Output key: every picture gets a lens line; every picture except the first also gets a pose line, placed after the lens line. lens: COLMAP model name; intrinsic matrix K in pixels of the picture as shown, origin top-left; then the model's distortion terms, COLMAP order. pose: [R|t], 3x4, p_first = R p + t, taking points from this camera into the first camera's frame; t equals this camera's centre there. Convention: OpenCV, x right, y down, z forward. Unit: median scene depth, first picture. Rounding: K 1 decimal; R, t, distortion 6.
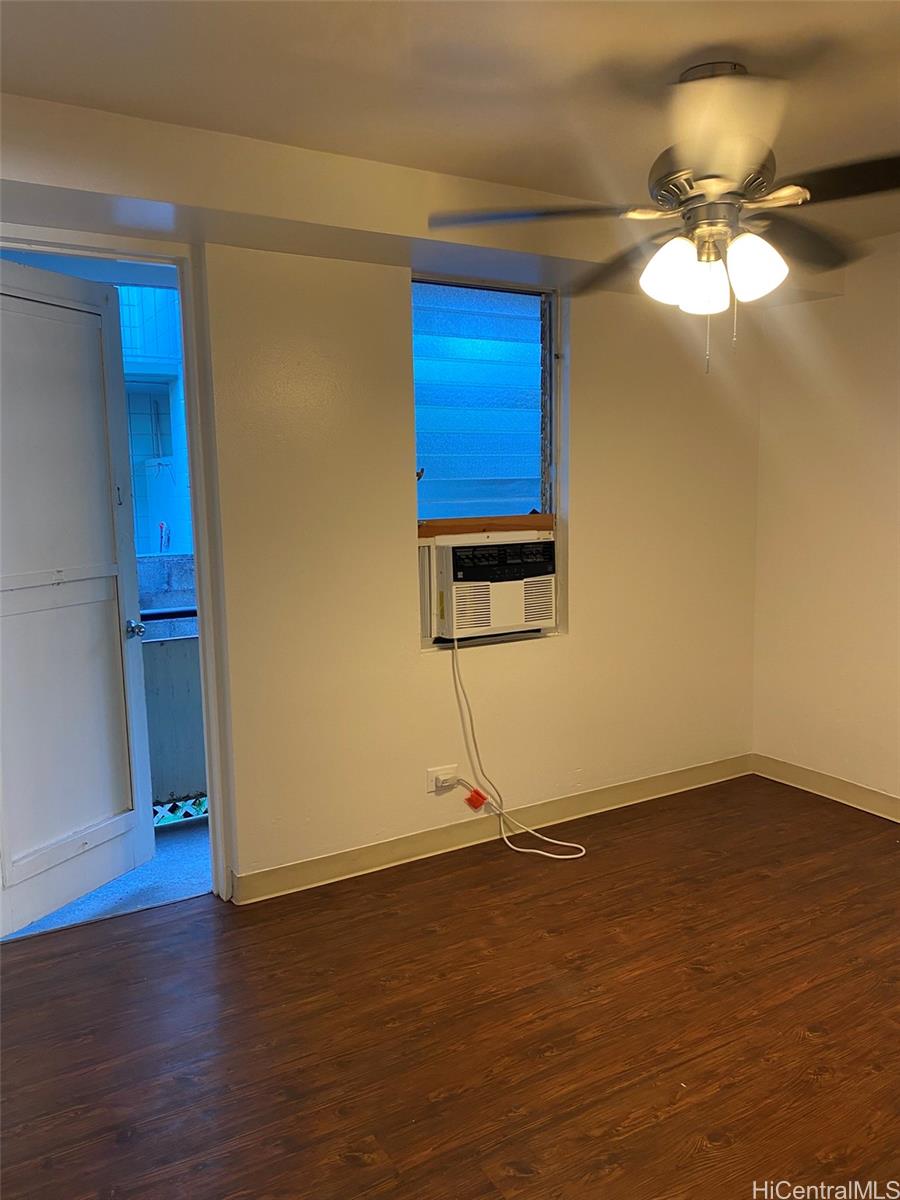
lens RADIAL K [[883.1, 0, 450.0], [0, 883.1, 600.0], [0, 0, 1]] dist [0.100195, 0.000467]
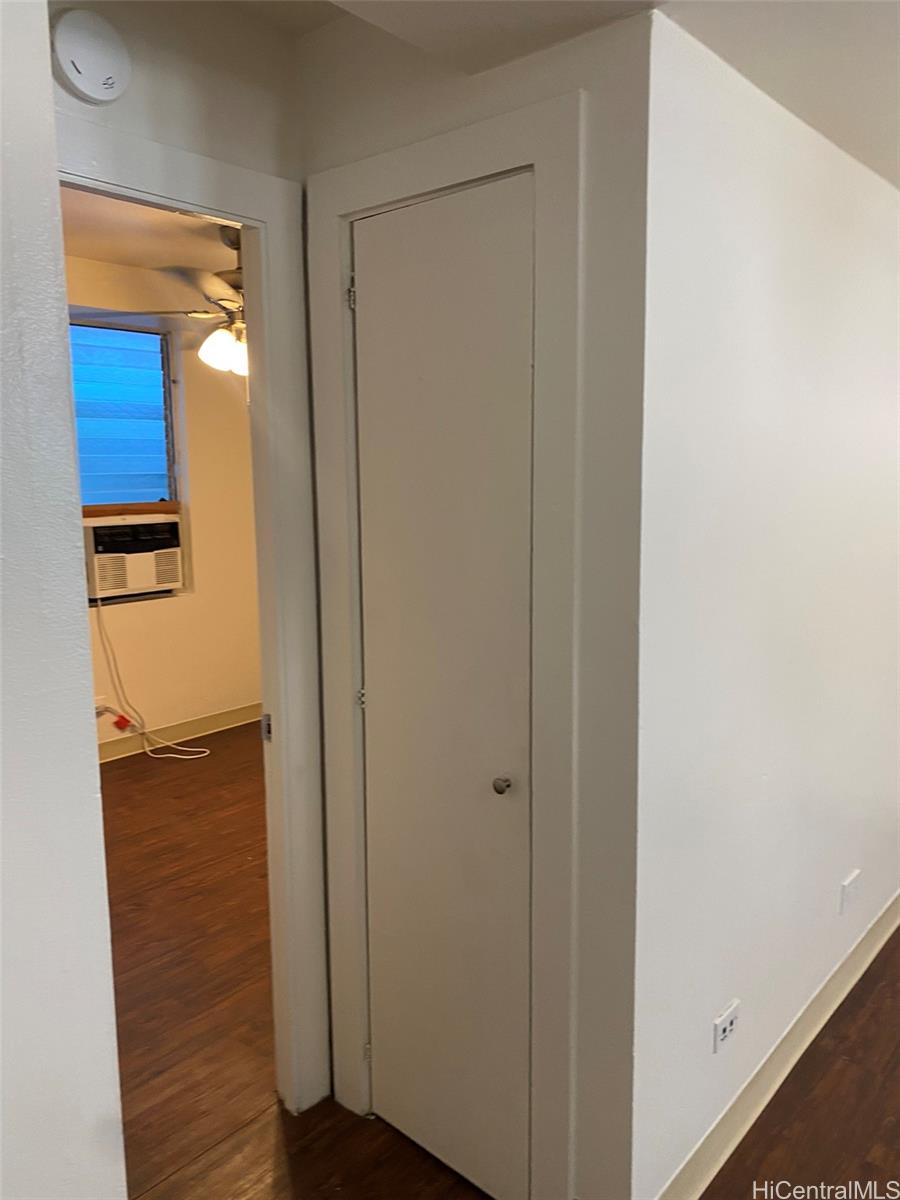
lens RADIAL K [[899.4, 0, 450.0], [0, 899.4, 600.0], [0, 0, 1]] dist [0.005336, 0.000502]
pose [[0.942748, -0.038805, 0.331241, 0.051809], [0.035328, 0.999239, 0.016514, 0.041060], [-0.331630, -0.003867, 0.943402, -0.390635]]
